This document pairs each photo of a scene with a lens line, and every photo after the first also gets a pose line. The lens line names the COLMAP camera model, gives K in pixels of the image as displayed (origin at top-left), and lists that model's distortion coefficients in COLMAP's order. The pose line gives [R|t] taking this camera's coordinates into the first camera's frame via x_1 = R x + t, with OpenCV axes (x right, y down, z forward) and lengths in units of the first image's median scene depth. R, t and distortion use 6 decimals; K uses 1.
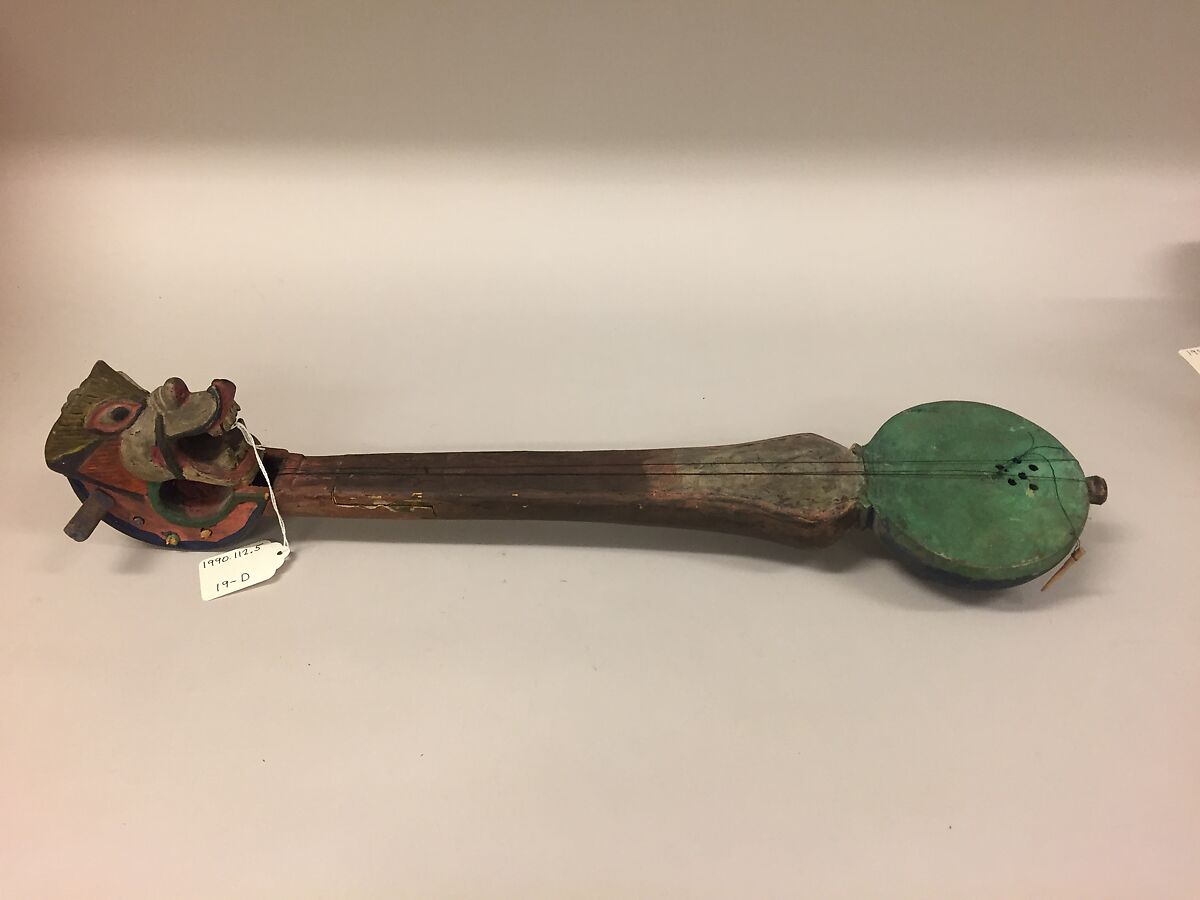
lens RADIAL K [[1016.4, 0, 609.4], [0, 1016.4, 450.3], [0, 0, 1]] dist [0.044014, -0.047991]
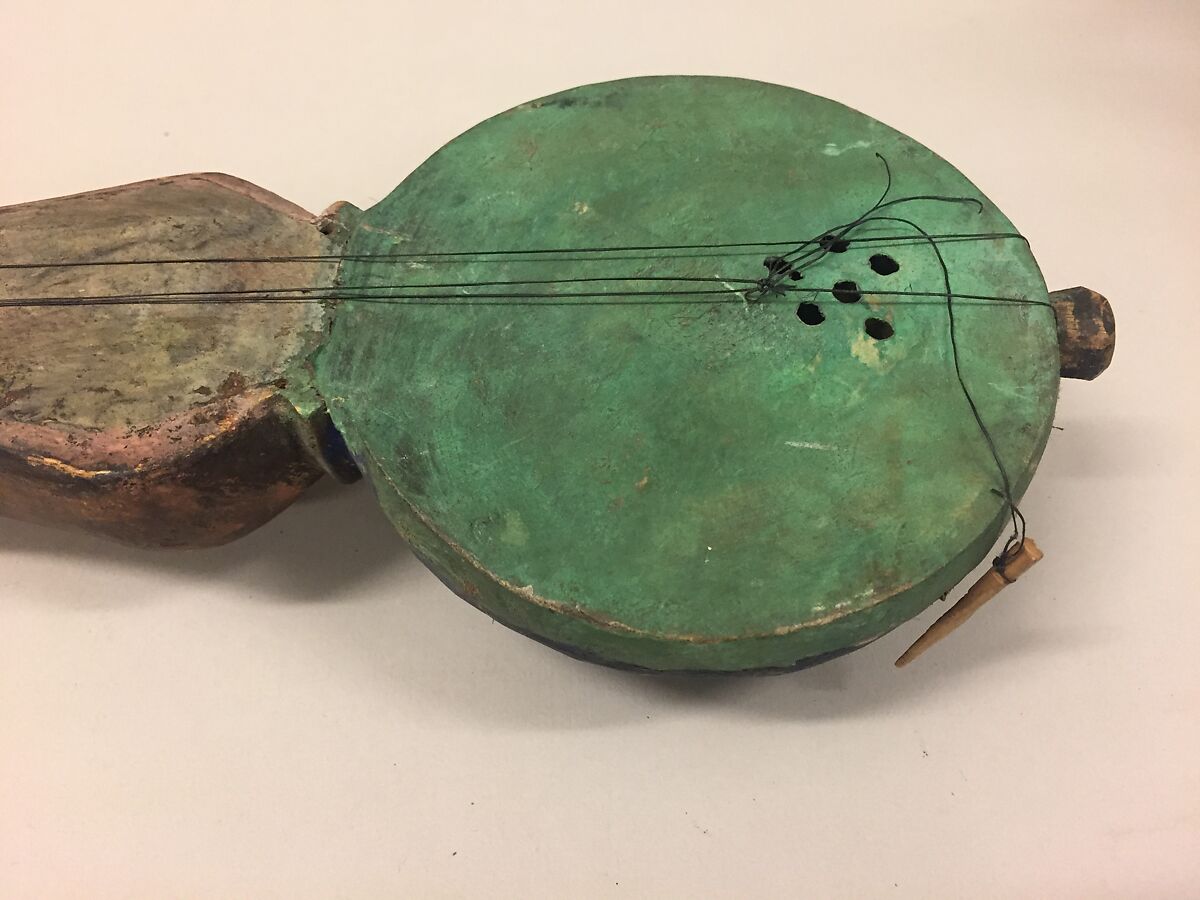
lens RADIAL K [[1016.4, 0, 599.0], [0, 1016.4, 451.7], [0, 0, 1]] dist [0.044014, -0.047991]
pose [[0.998179, -0.029944, 0.052367, 0.314199], [0.021636, 0.988054, 0.152579, 0.024295], [-0.056310, -0.151168, 0.986903, 0.700142]]
